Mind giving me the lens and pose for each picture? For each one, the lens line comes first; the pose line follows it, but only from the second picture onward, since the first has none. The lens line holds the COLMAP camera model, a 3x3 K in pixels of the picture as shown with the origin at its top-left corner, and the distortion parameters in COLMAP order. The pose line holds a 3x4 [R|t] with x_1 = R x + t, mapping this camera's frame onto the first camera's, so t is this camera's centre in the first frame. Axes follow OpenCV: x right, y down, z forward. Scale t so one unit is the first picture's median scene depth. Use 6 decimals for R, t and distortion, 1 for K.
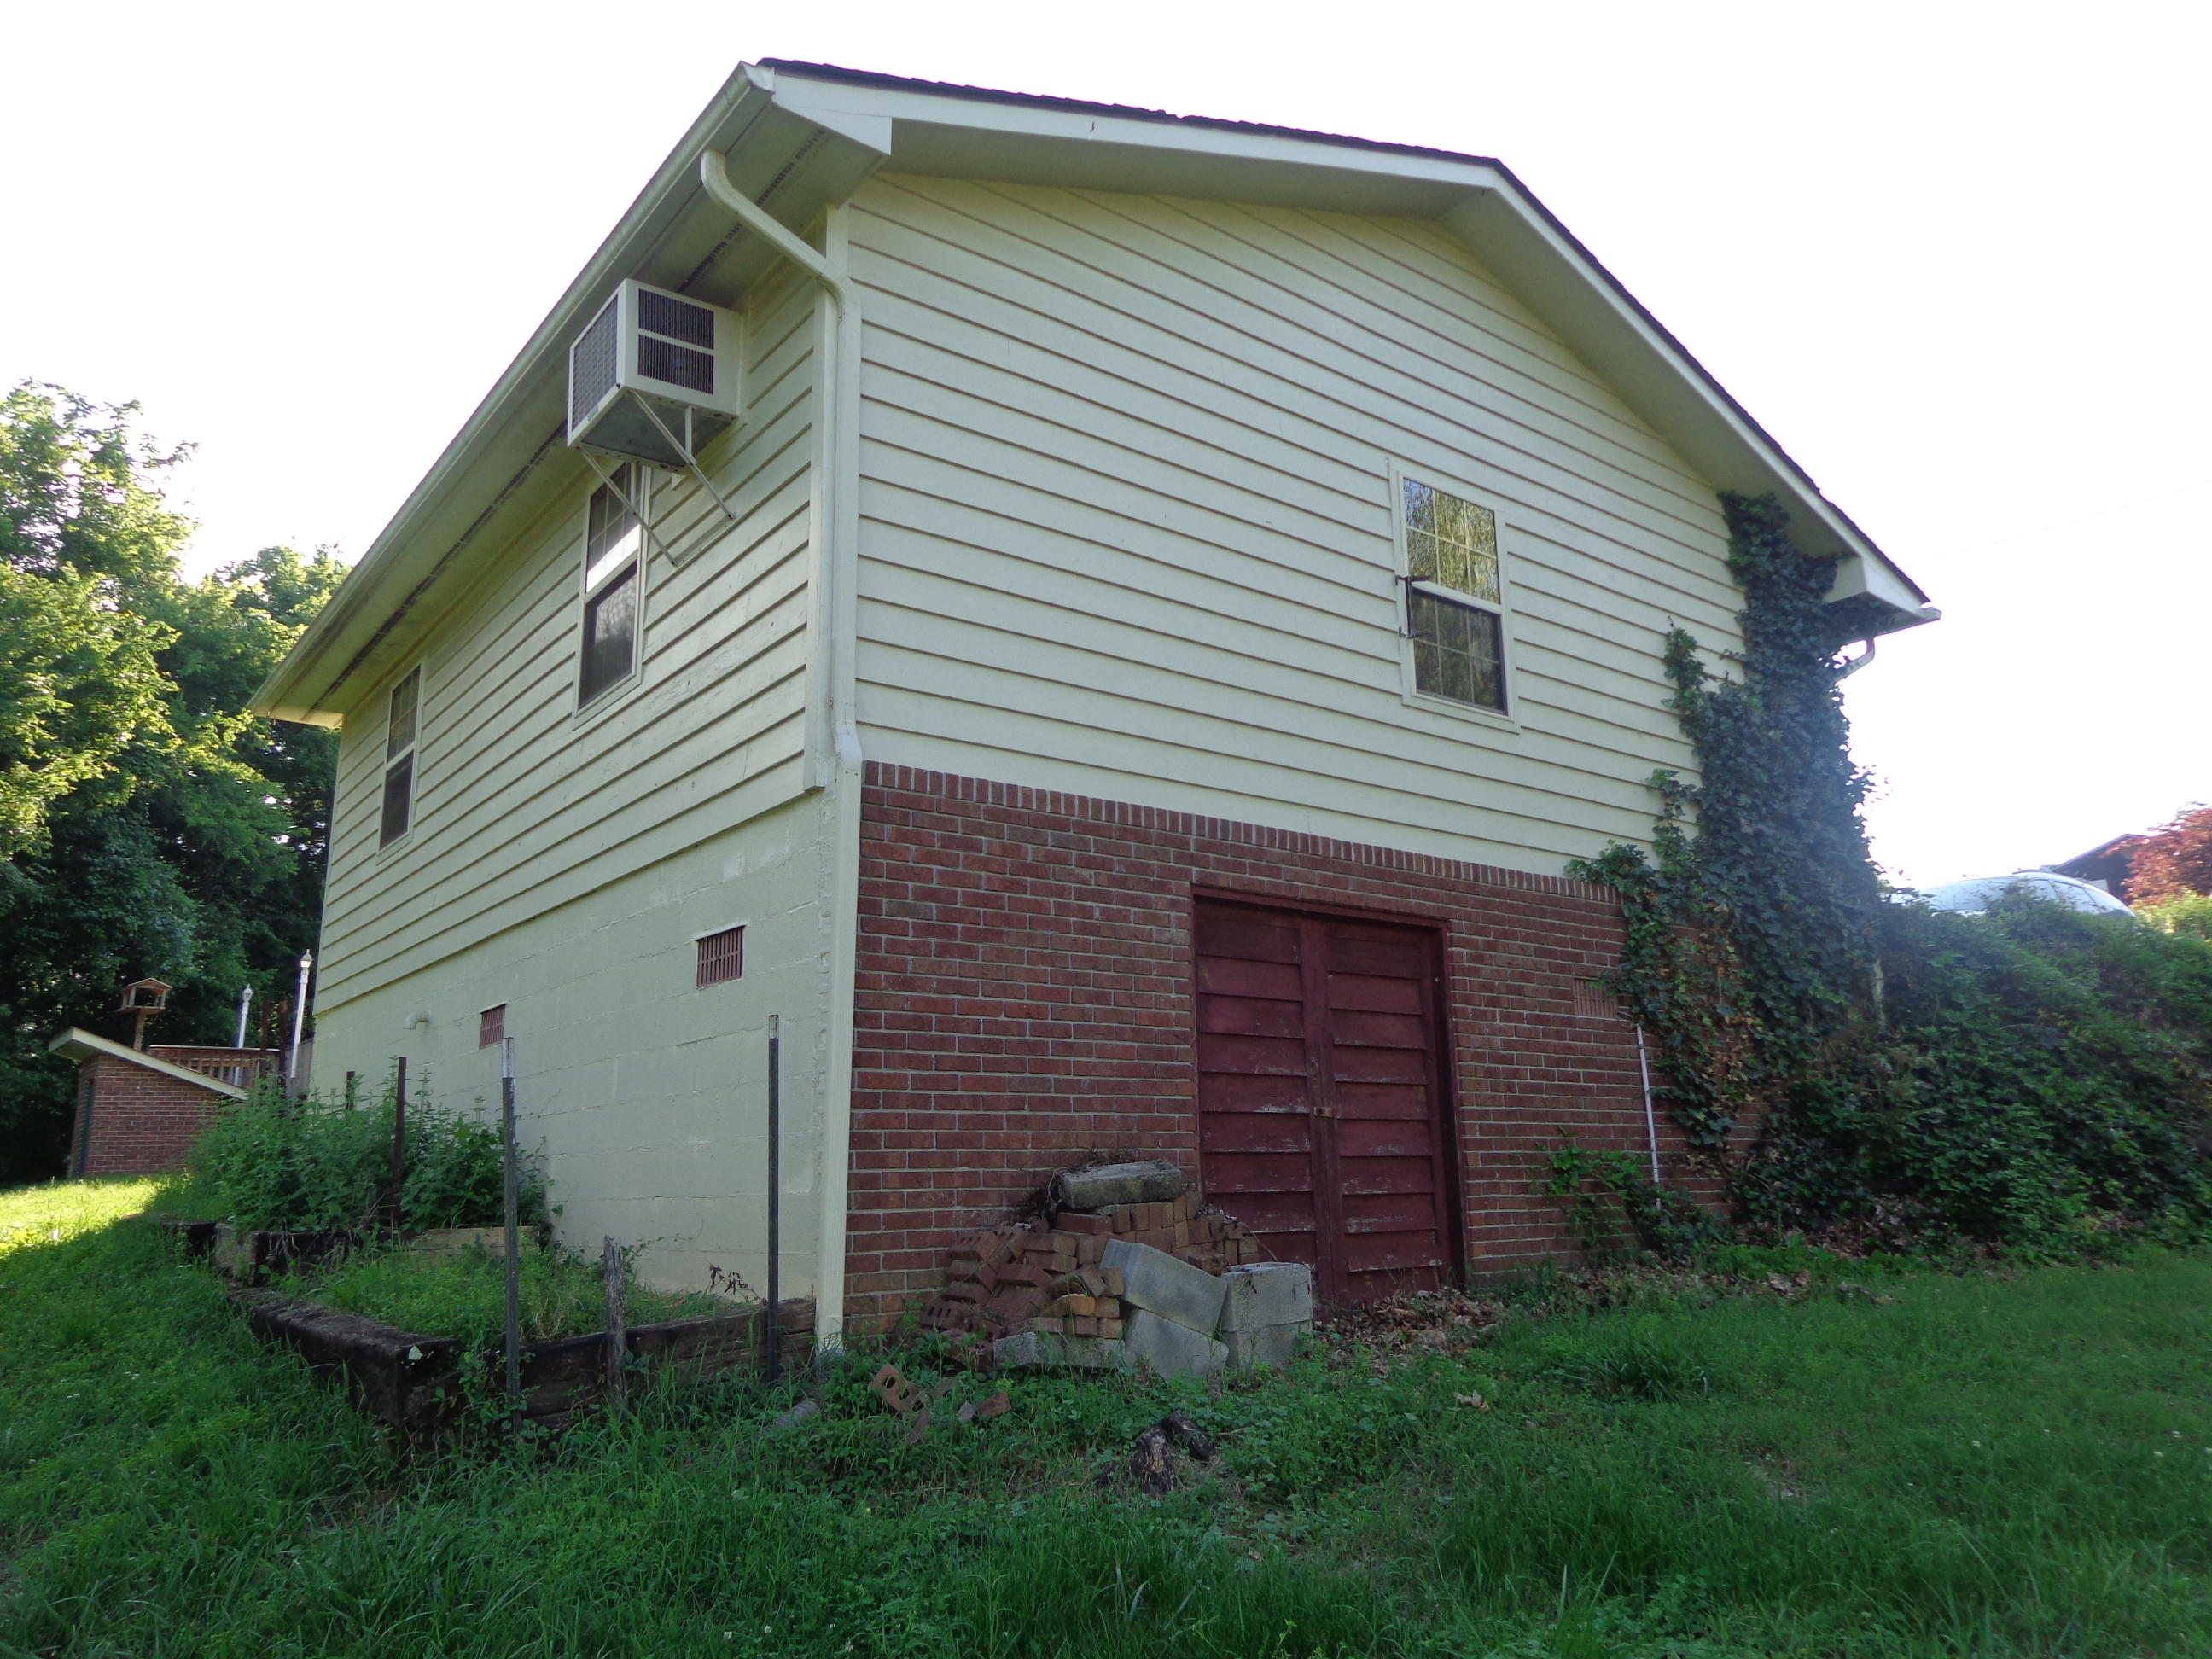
lens RADIAL K [[1554.4, 0, 1106.0], [0, 1554.4, 829.5], [0, 0, 1]] dist [-0.000340, 0.001072]
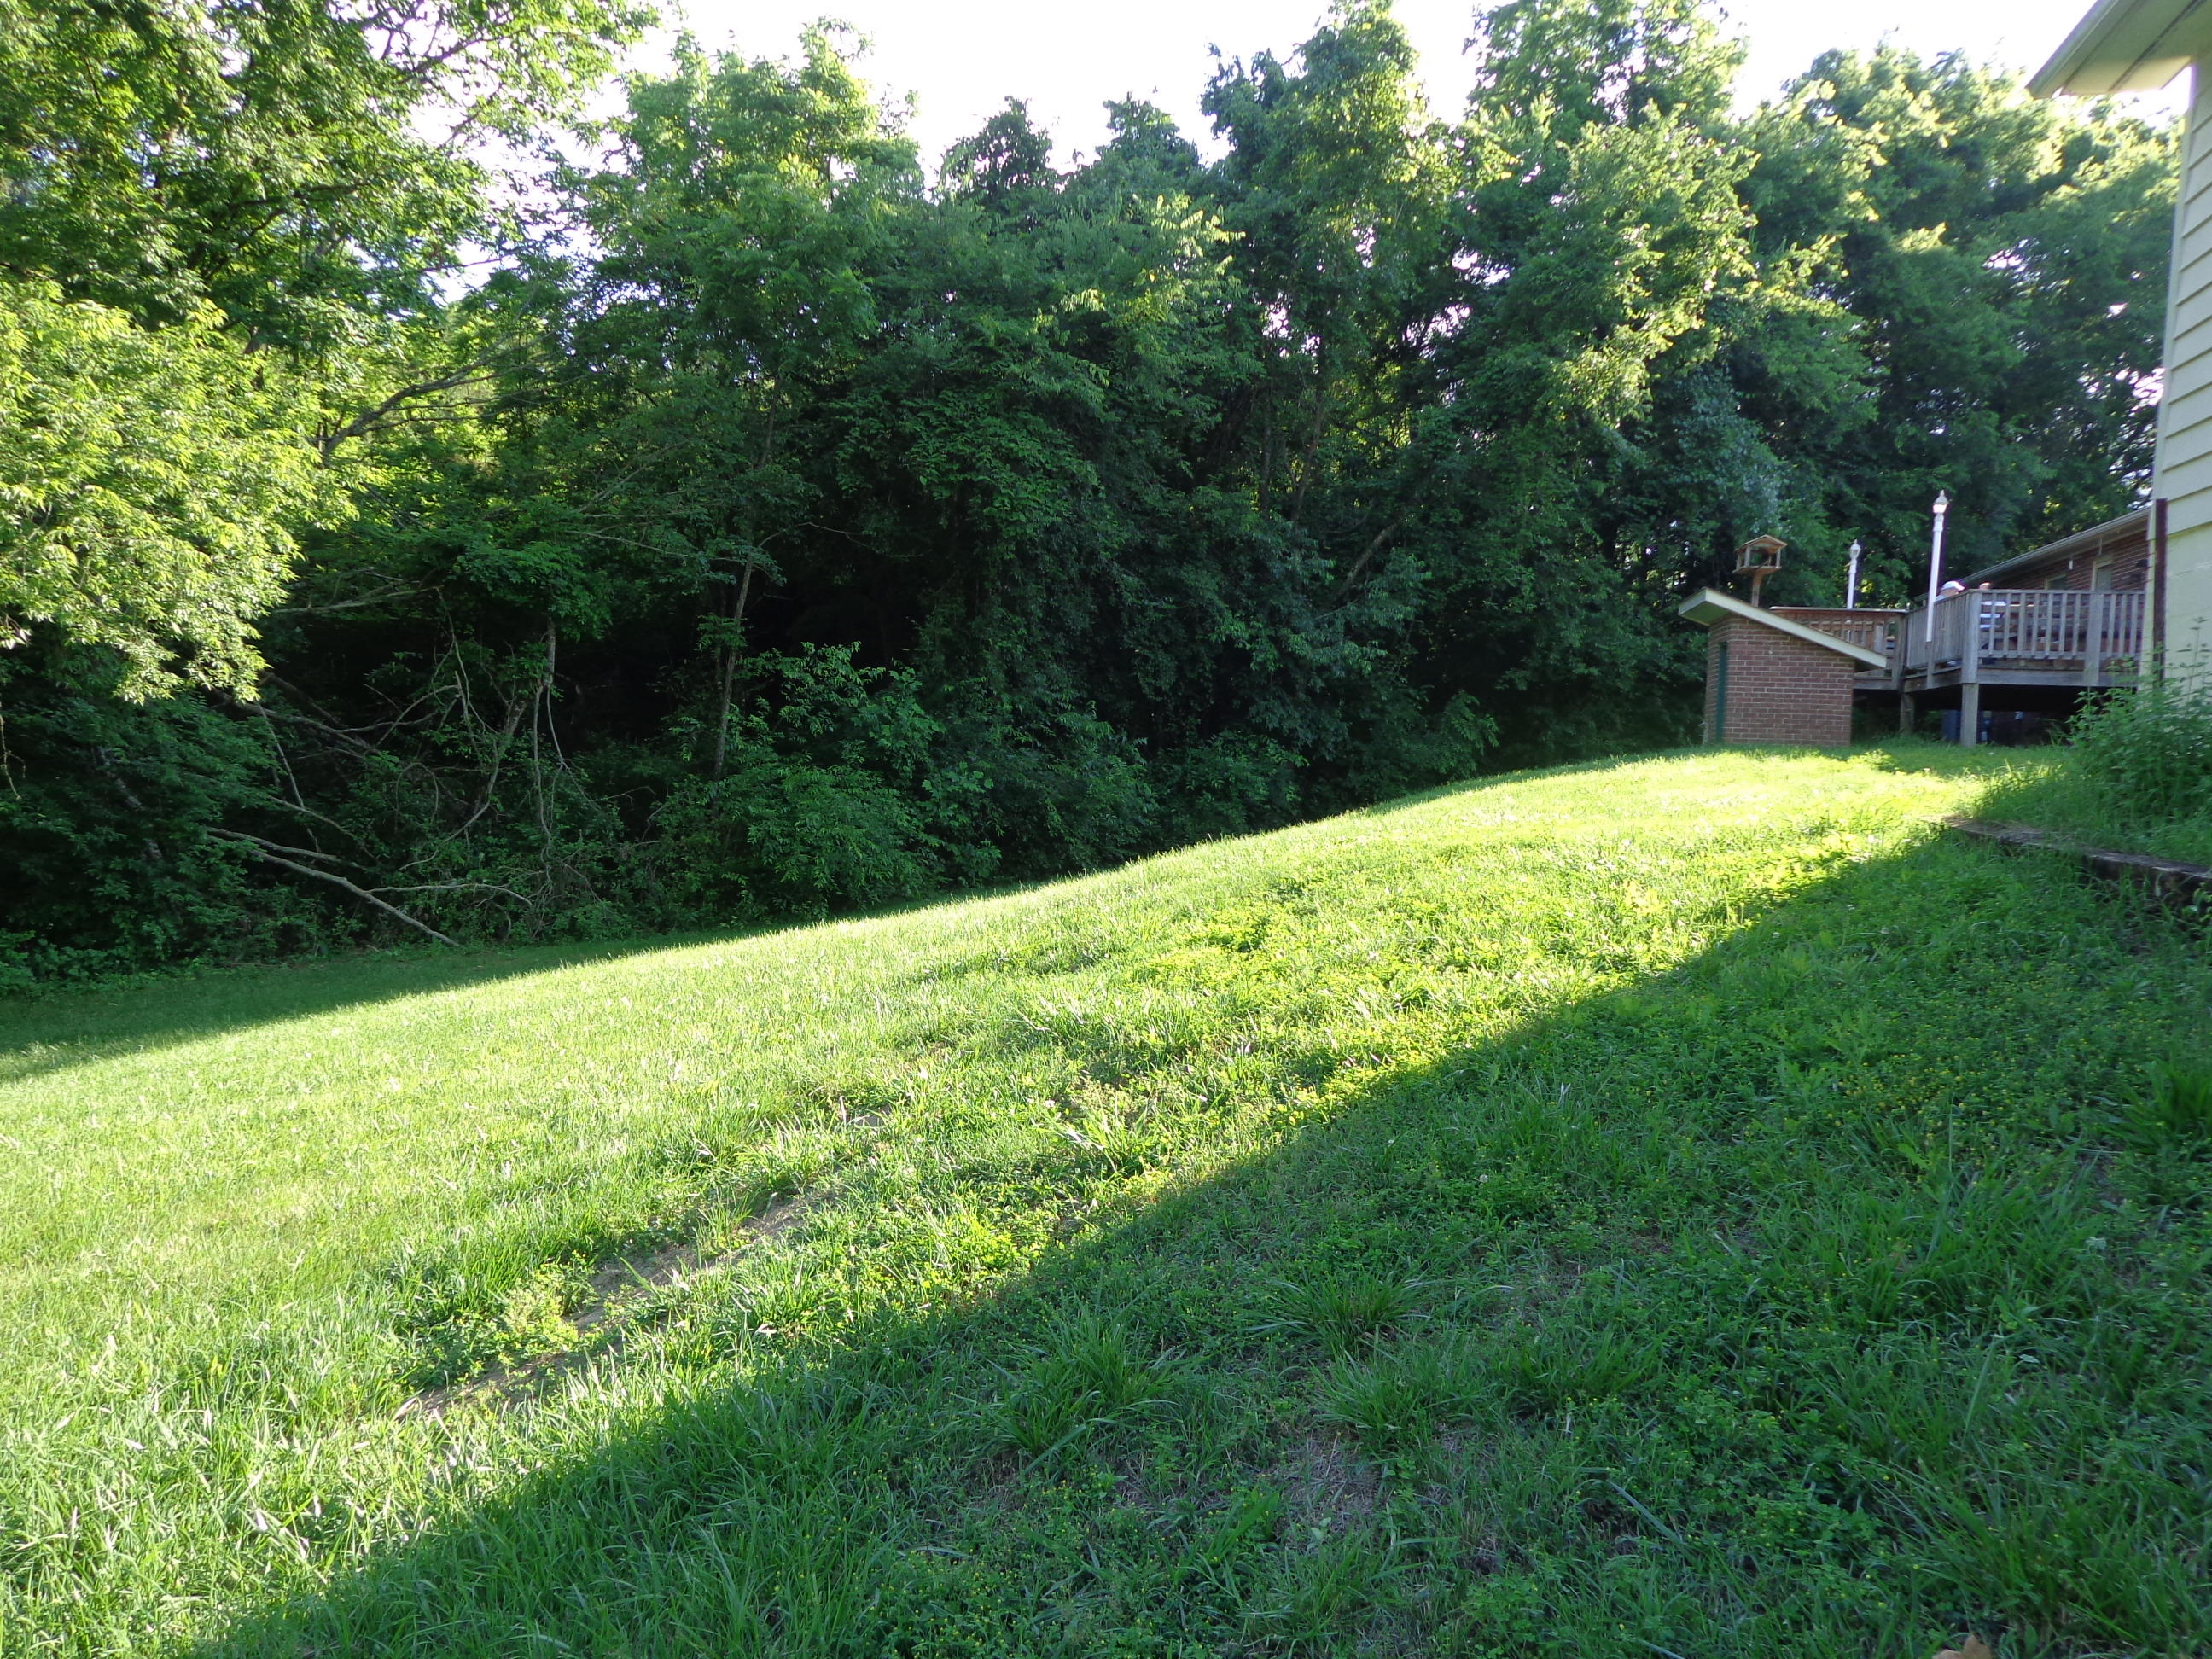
lens RADIAL K [[1557.3, 0, 1105.9], [0, 1557.3, 821.4], [0, 0, 1]] dist [-0.002867, 0.022667]
pose [[0.622669, 0.086566, -0.777682, -0.092727], [0.123926, 0.970408, 0.207244, 0.014961], [0.772609, -0.225419, 0.593516, 0.078962]]
